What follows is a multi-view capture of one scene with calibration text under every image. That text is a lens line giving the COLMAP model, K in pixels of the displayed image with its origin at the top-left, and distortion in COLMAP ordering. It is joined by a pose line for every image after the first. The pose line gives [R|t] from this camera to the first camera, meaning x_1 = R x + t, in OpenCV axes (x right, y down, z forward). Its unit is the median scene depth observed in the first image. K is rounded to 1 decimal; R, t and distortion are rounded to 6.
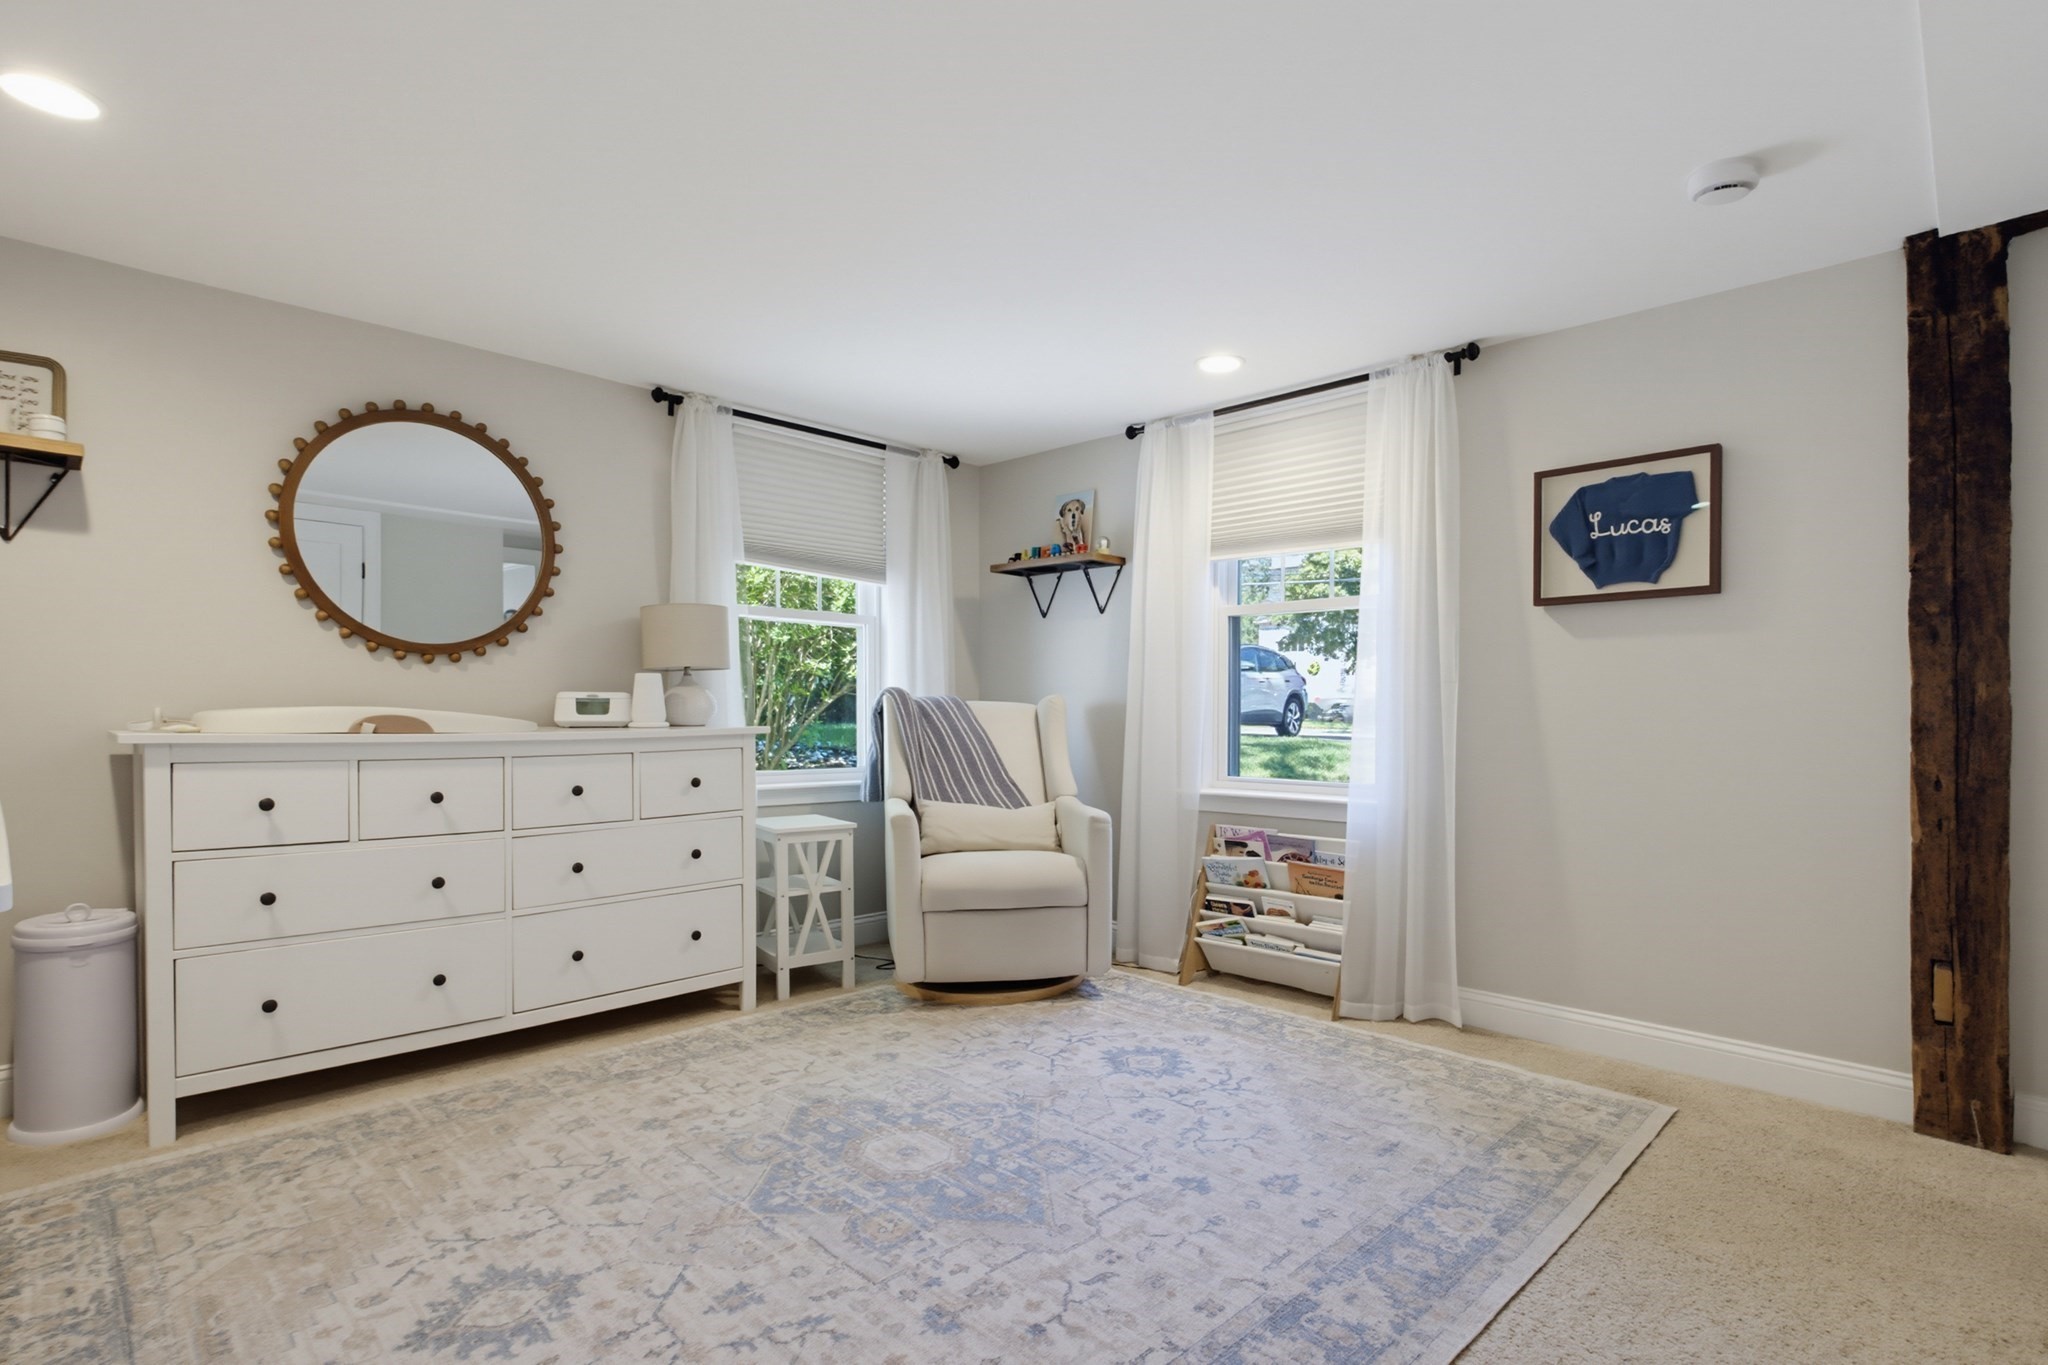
lens RADIAL K [[1013.7, 0, 1080.0], [0, 1013.7, 730.6], [0, 0, 1]] dist [-0.024476, 0.004388]
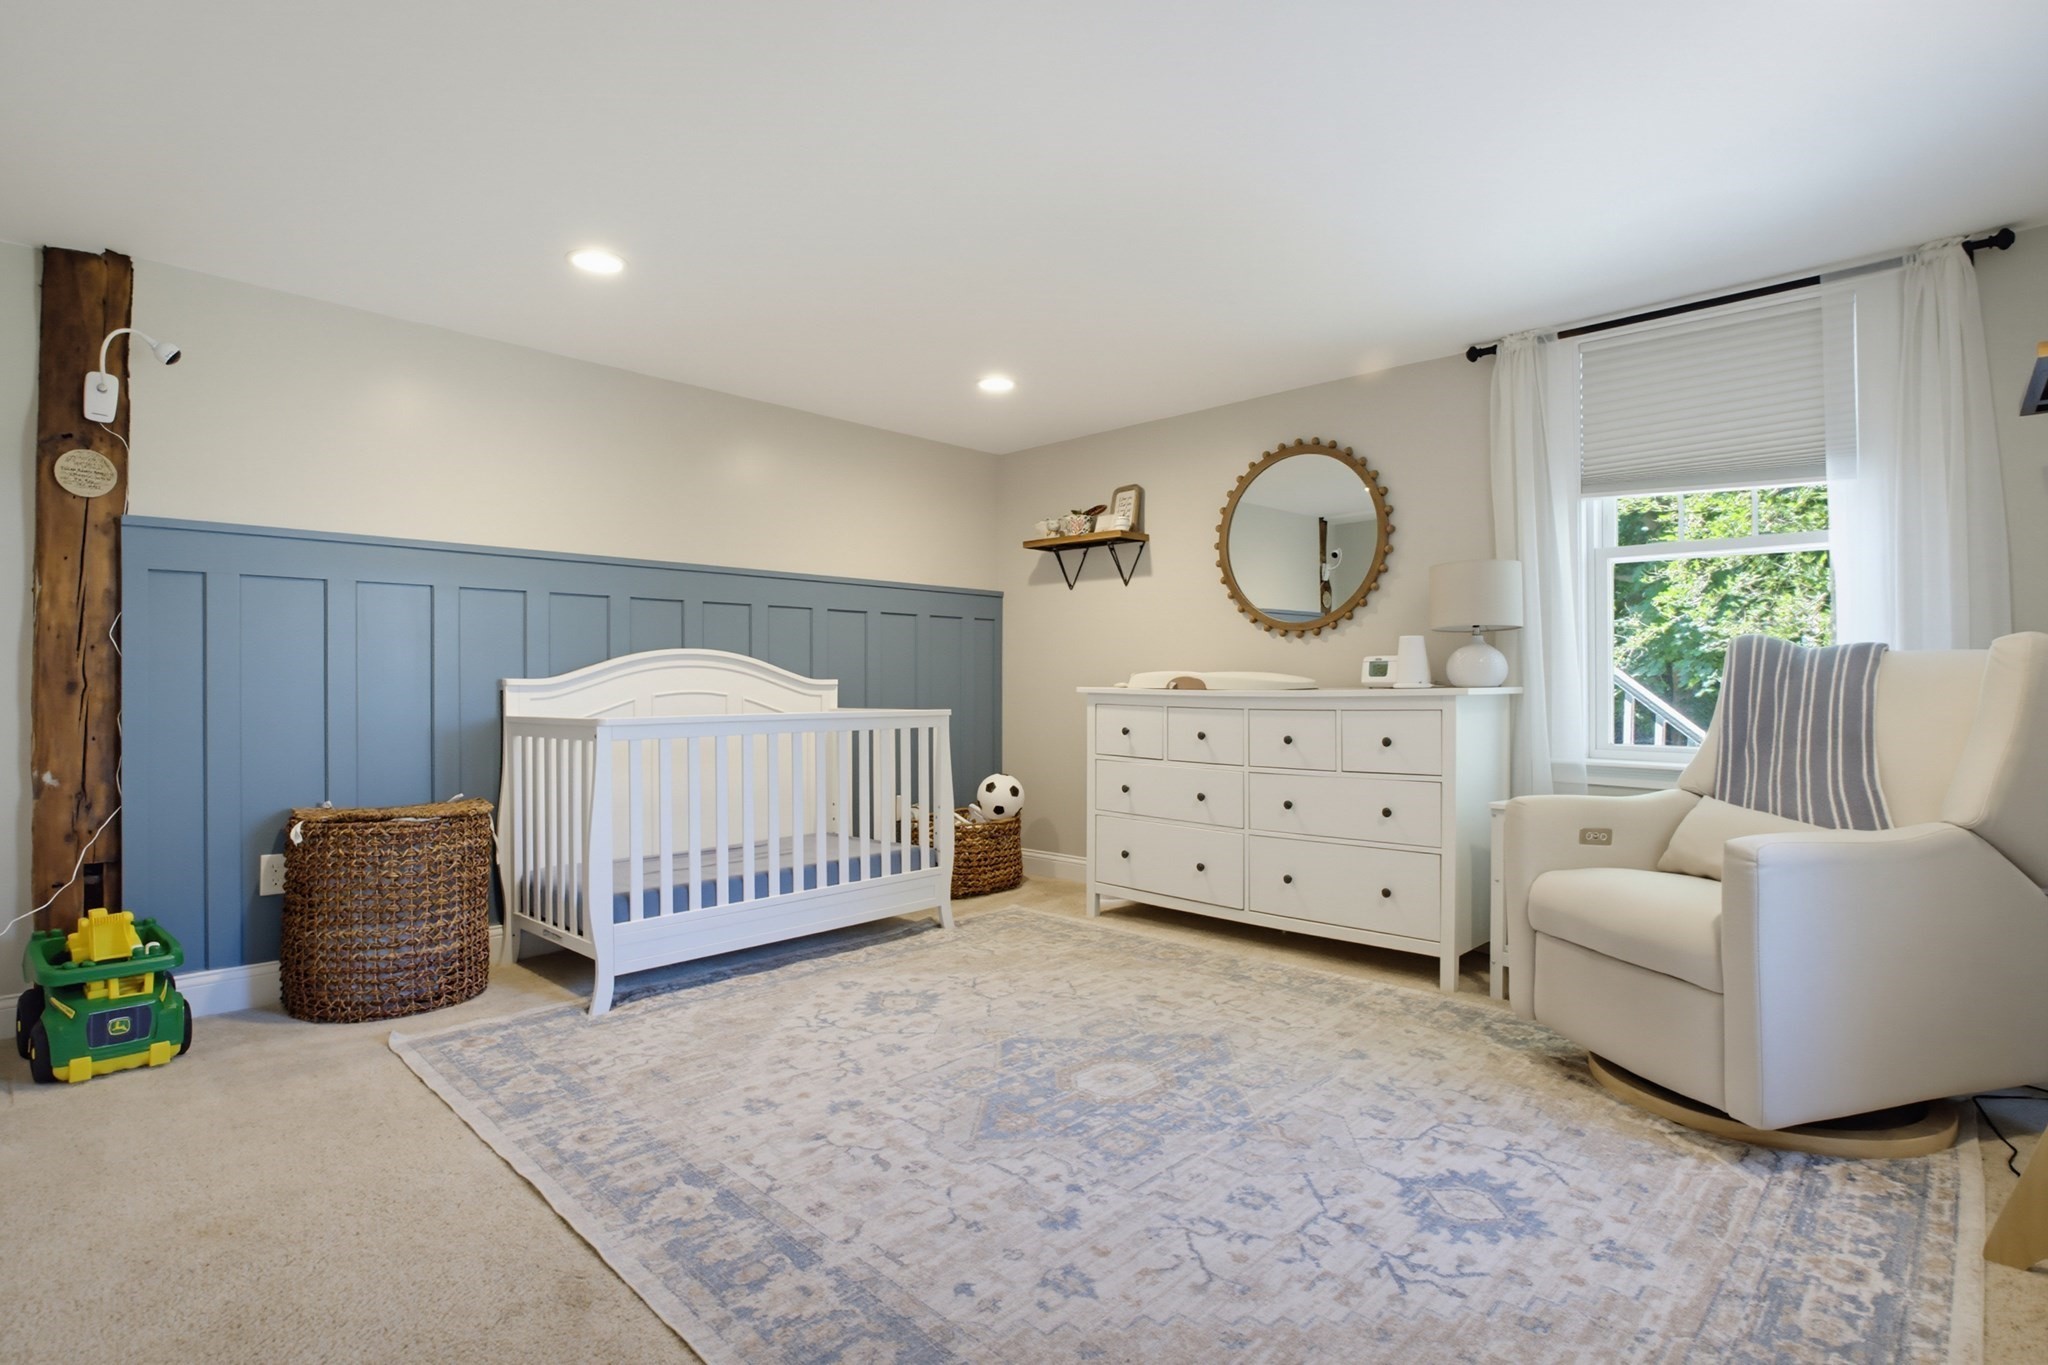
lens RADIAL K [[1013.7, 0, 1024.0], [0, 1013.7, 672.2], [0, 0, 1]] dist [-0.024476, 0.004388]
pose [[-0.024049, -0.010196, -0.999659, 0.755995], [-0.016778, 0.999811, -0.009794, -0.003824], [0.999570, 0.016537, -0.024216, 0.762690]]
